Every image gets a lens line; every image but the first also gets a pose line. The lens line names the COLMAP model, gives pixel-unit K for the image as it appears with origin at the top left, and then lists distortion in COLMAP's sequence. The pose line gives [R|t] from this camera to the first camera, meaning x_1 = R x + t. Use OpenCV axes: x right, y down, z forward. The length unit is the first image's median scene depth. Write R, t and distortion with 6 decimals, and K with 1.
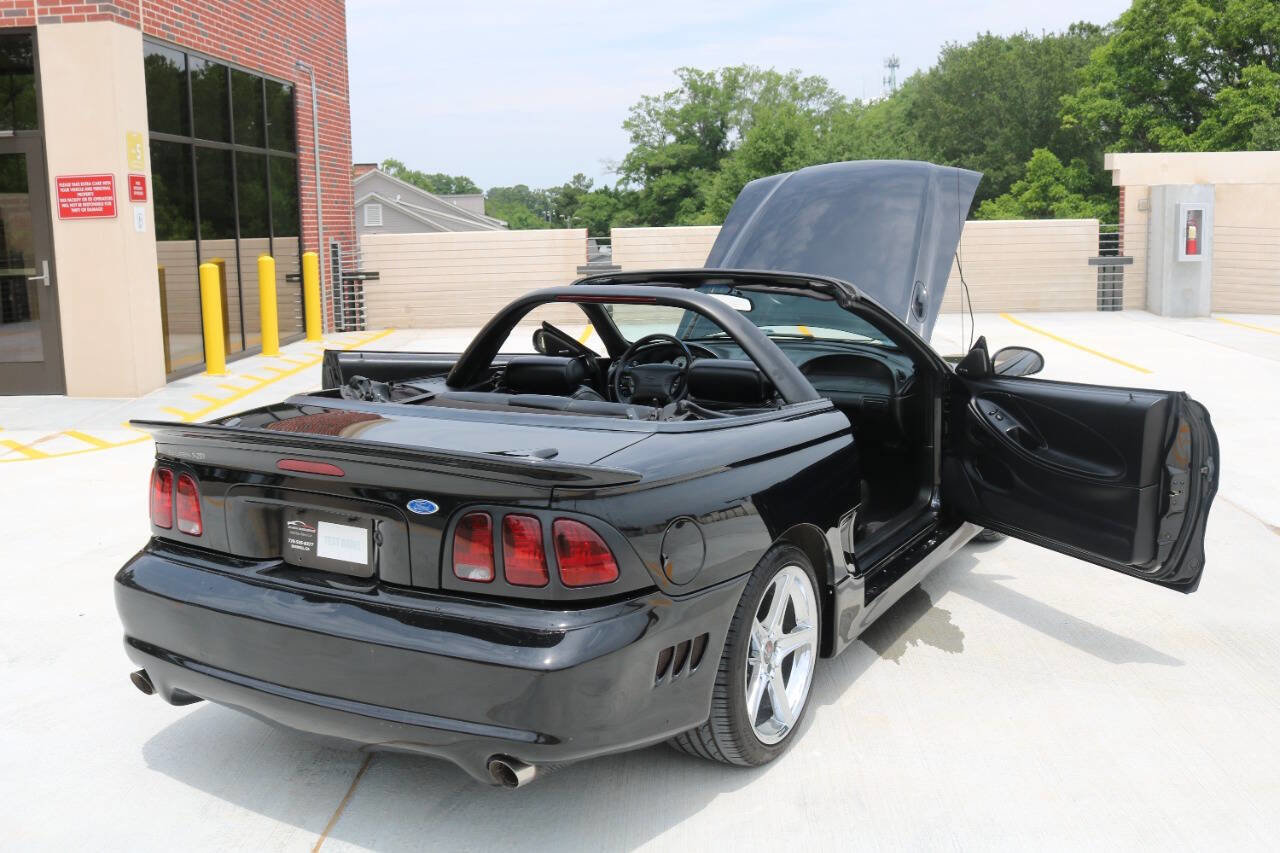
lens RADIAL K [[1303.5, 0, 640.0], [0, 1303.5, 426.5], [0, 0, 1]] dist [-0.117902, 0.092282]
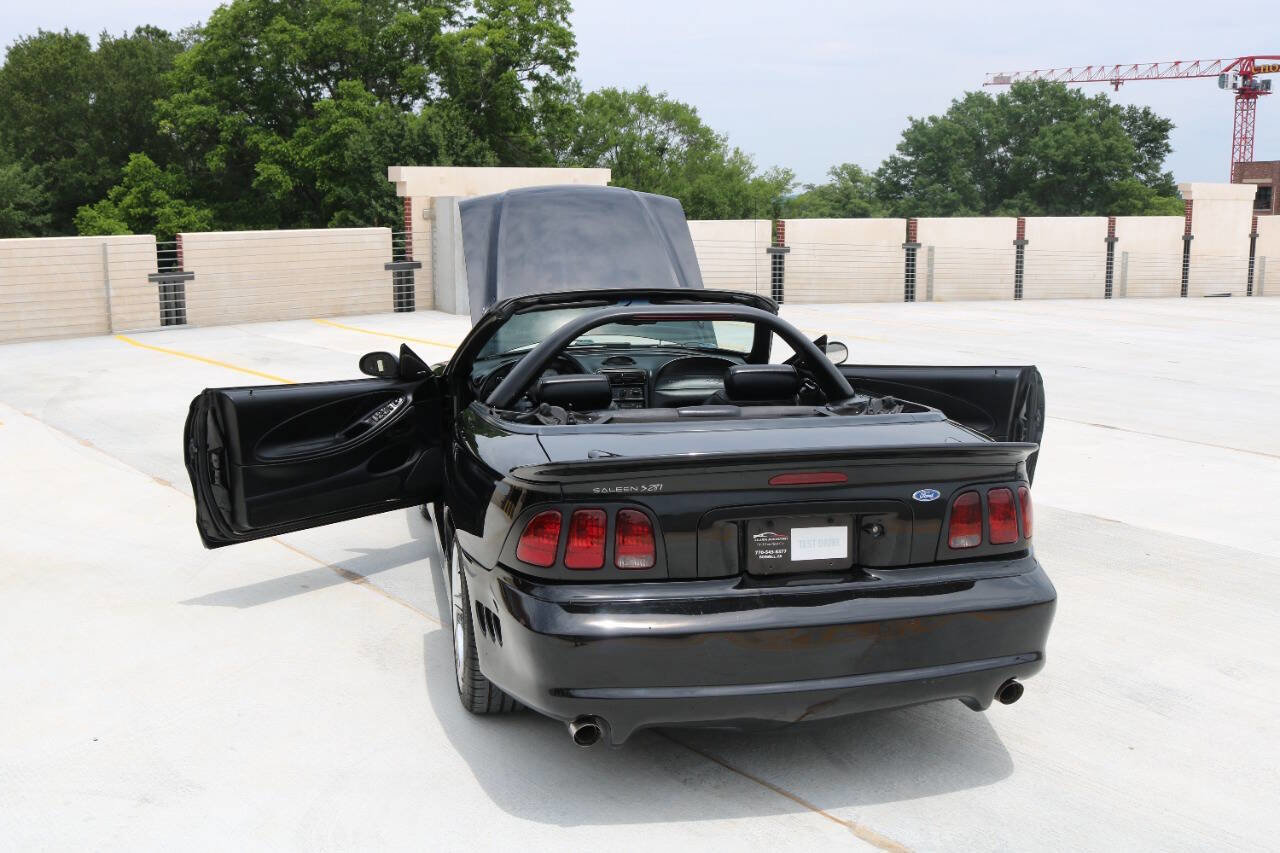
lens RADIAL K [[1309.5, 0, 638.8], [0, 1309.5, 440.6], [0, 0, 1]] dist [-0.148527, 0.149925]
pose [[0.736643, -0.102823, 0.668419, -0.234043], [0.096848, 0.994226, 0.046209, -0.013925], [-0.669311, 0.030695, 0.742348, 0.058456]]
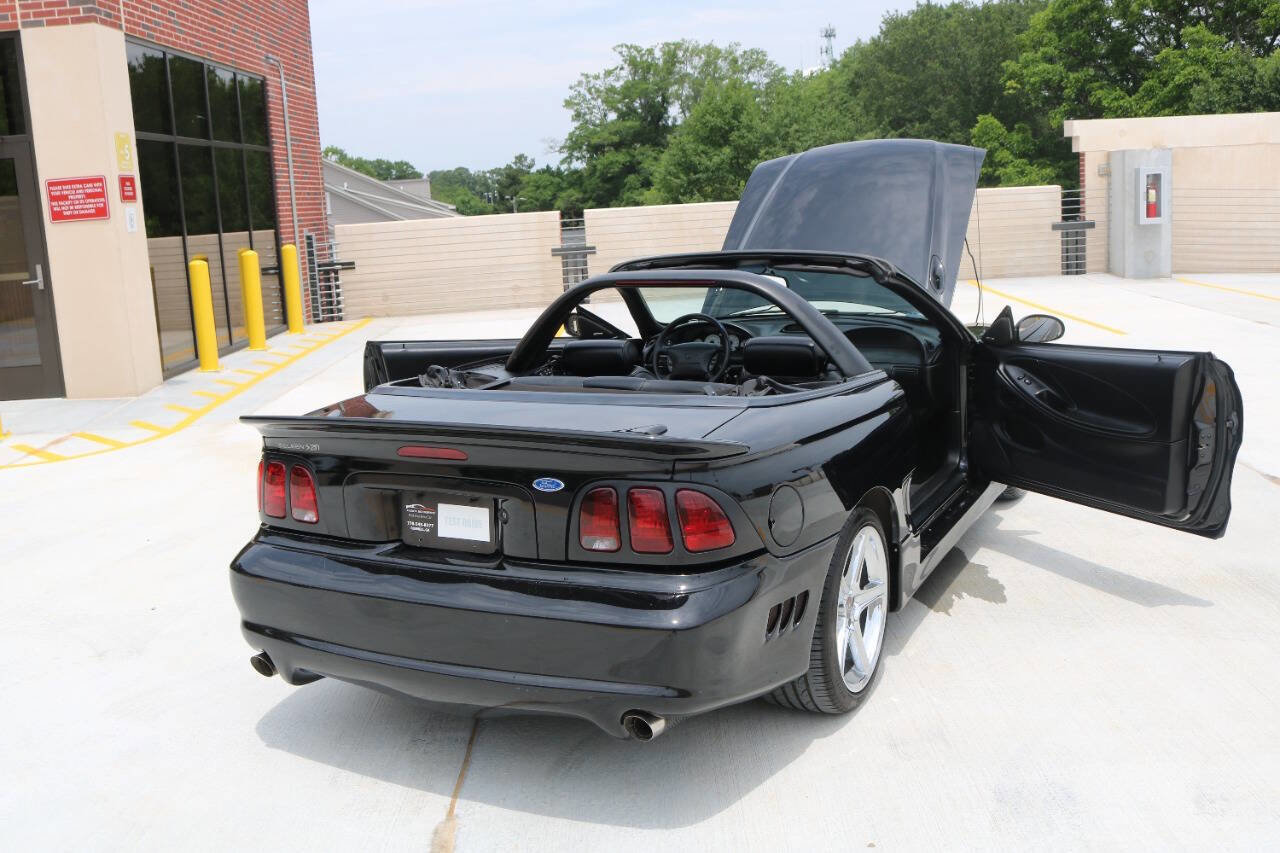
lens RADIAL K [[1309.5, 0, 638.8], [0, 1309.5, 440.6], [0, 0, 1]] dist [-0.148527, 0.149925]
pose [[0.998378, -0.041287, 0.039202, -0.027038], [0.040201, 0.998796, 0.028100, -0.000404], [-0.040315, -0.026479, 0.998836, -0.016502]]
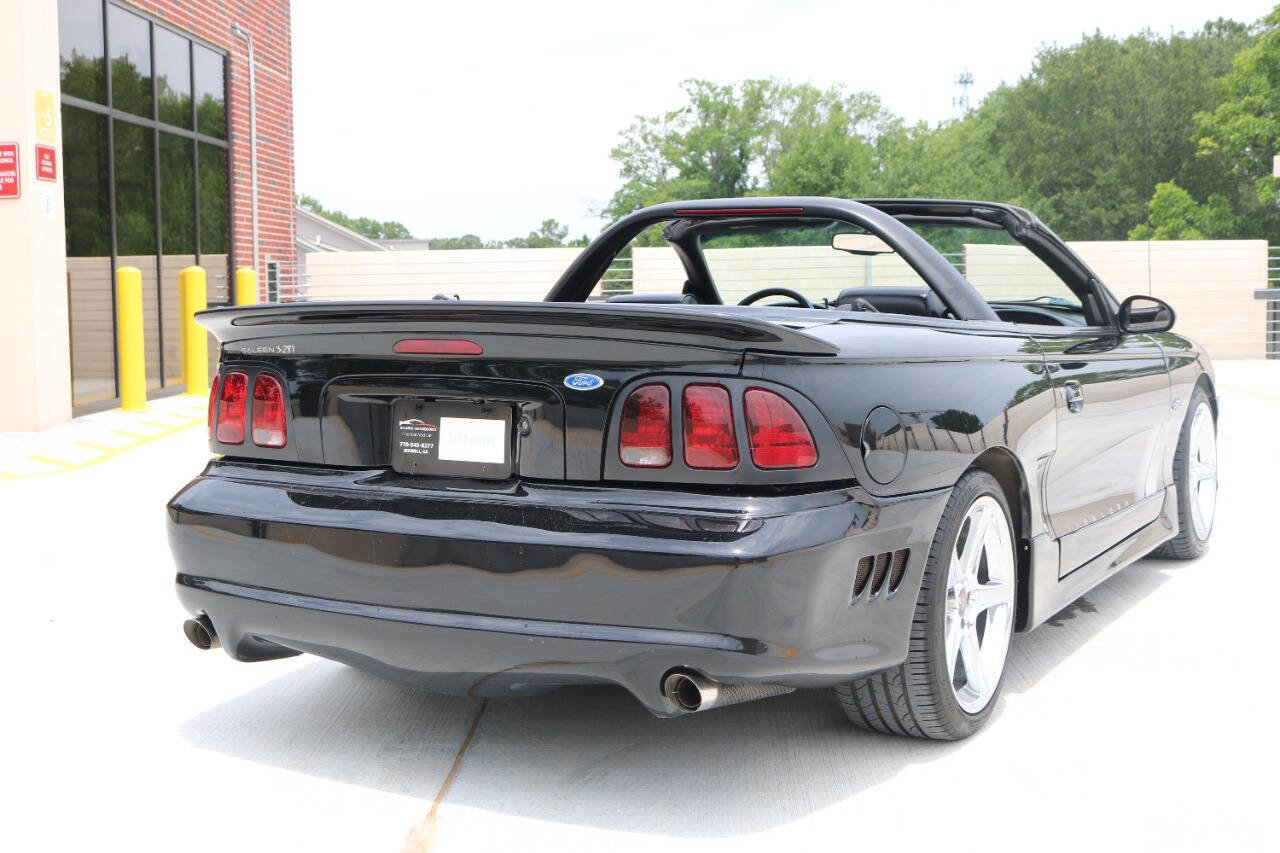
lens RADIAL K [[1757.2, 0, 632.6], [0, 1757.2, 447.8], [0, 0, 1]] dist [-0.129484, 0.286002]
pose [[0.999936, 0.008846, 0.007020, -0.028966], [-0.008349, 0.997650, -0.068010, 0.036956], [-0.007606, 0.067947, 0.997660, -0.028248]]
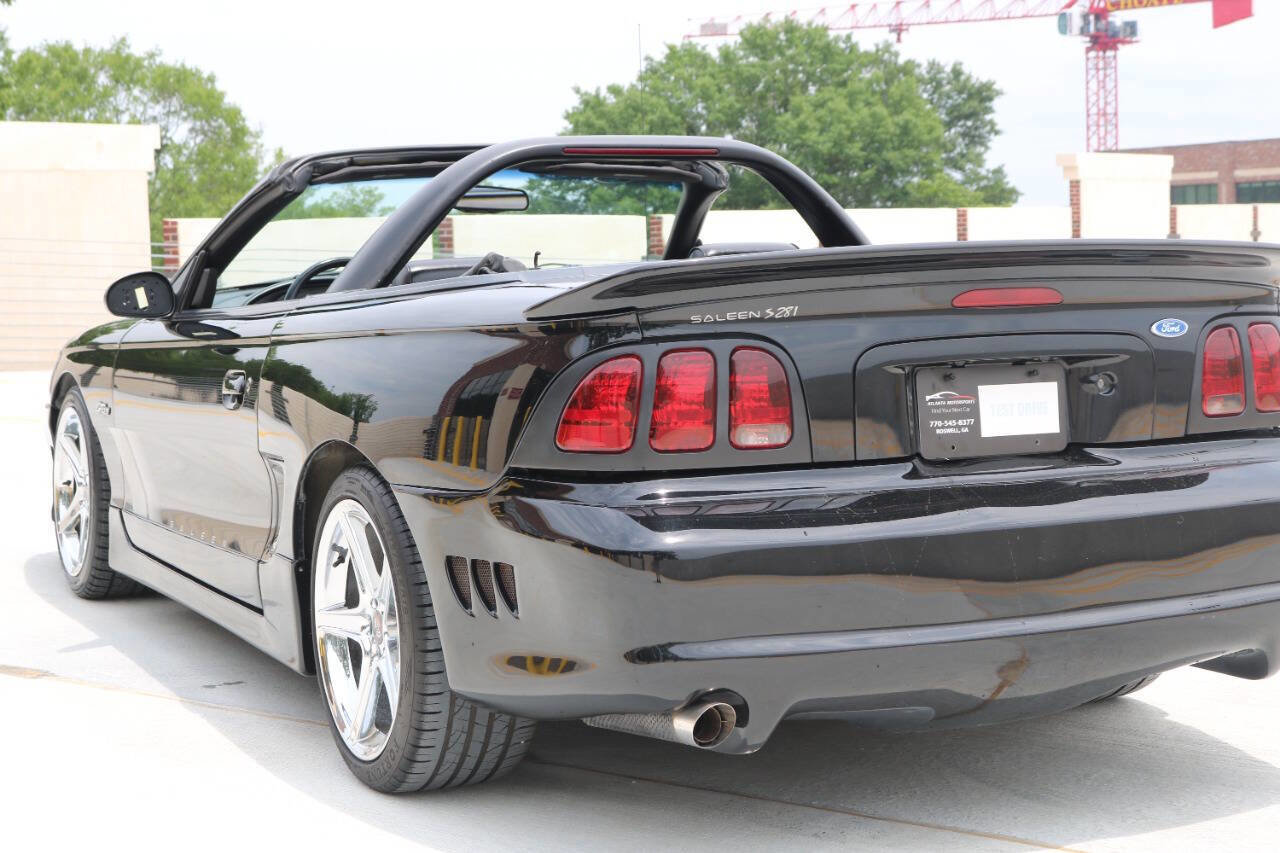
lens RADIAL K [[2278.4, 0, 640.0], [0, 2278.4, 426.5], [0, 0, 1]] dist [-0.078489, 0.279097]
pose [[0.552929, -0.058595, 0.831165, -0.294053], [0.151092, 0.988038, -0.030859, 0.022884], [-0.819415, 0.142645, 0.555168, 0.105700]]
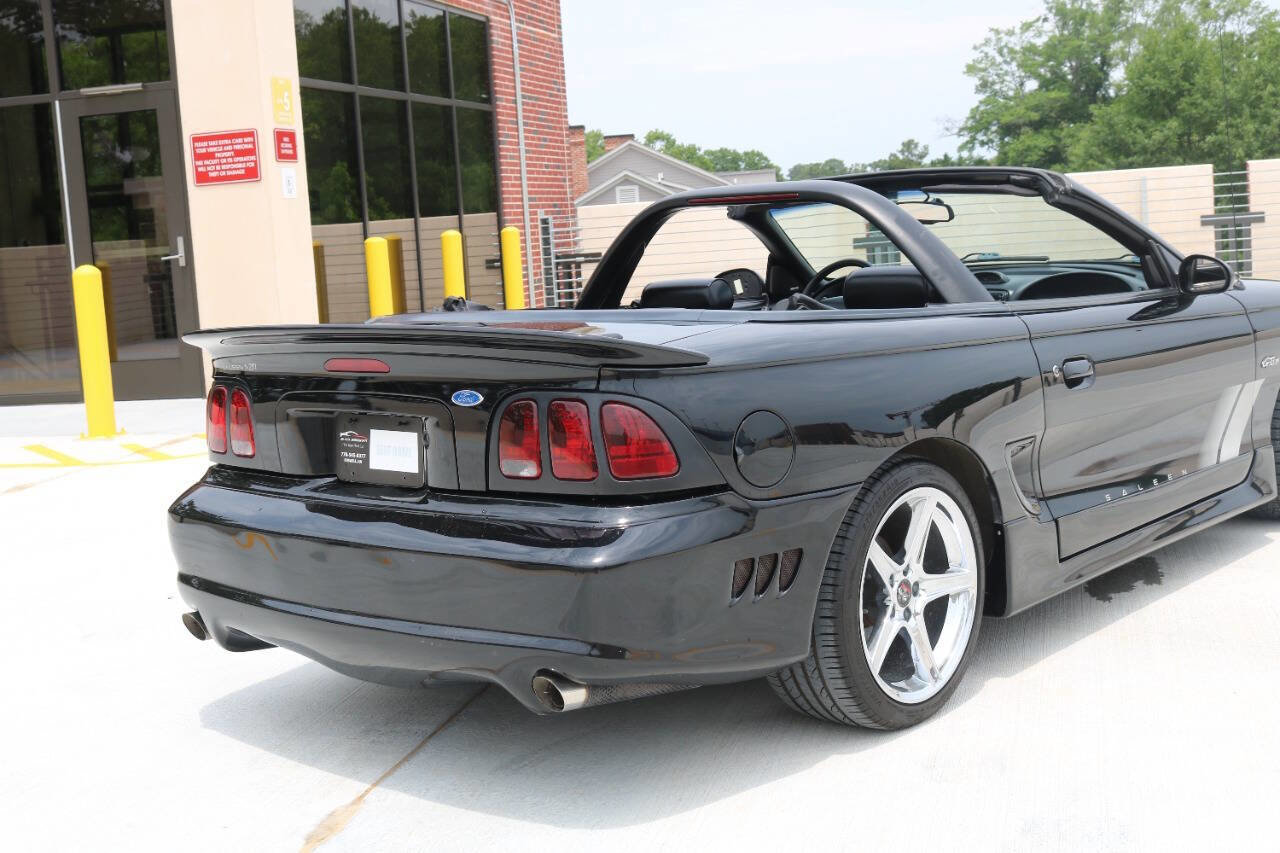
lens RADIAL K [[1754.6, 0, 640.0], [0, 1754.6, 426.5], [0, 0, 1]] dist [-0.062165, 0.086842]
pose [[0.978214, -0.017933, -0.206823, 0.040415], [0.010601, 0.999277, -0.036505, 0.025722], [0.207329, 0.033517, 0.977697, -0.032102]]
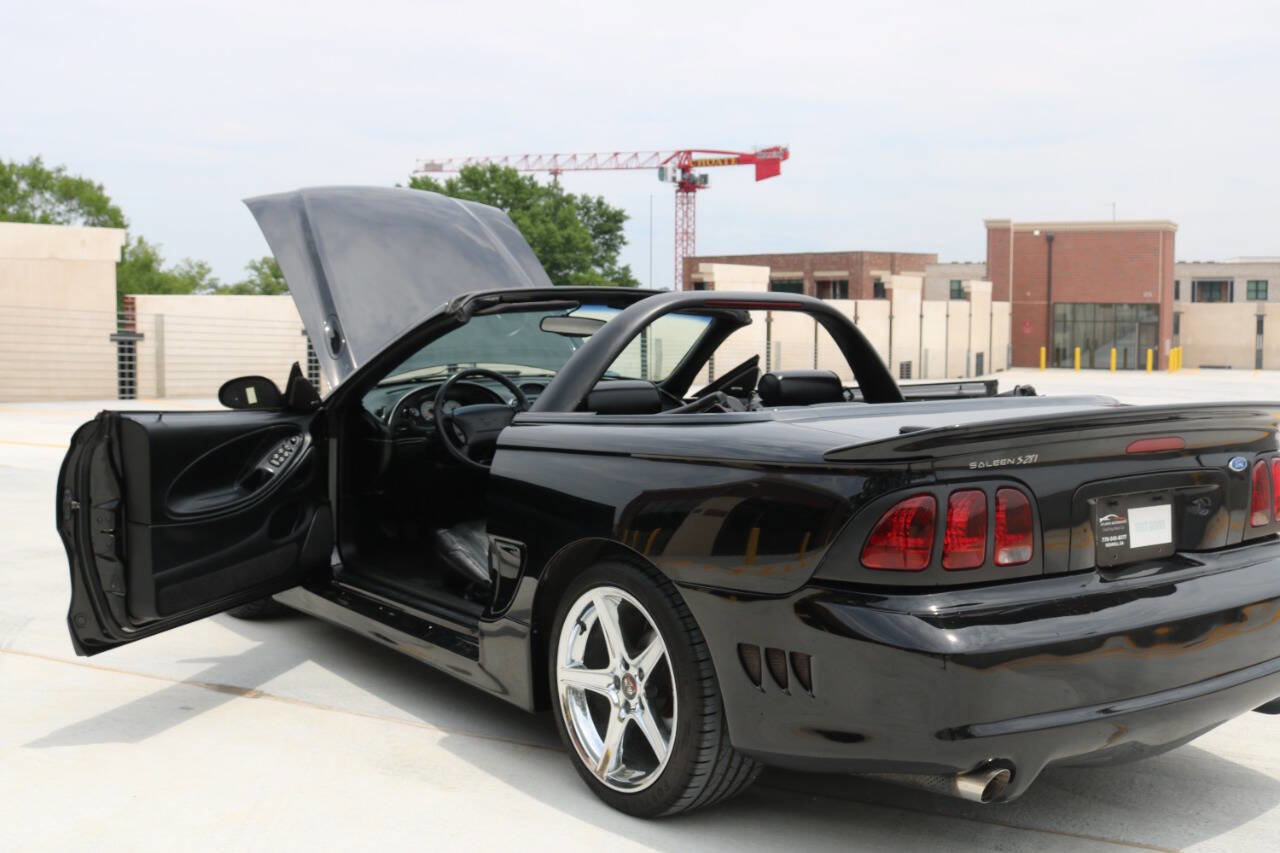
lens RADIAL K [[1483.0, 0, 640.0], [0, 1483.0, 426.5], [0, 0, 1]] dist [-0.071634, -0.002721]
pose [[0.391033, -0.050456, 0.918993, -0.289950], [0.138490, 0.990353, -0.004554, -0.005878], [-0.909898, 0.129052, 0.394249, 0.196232]]
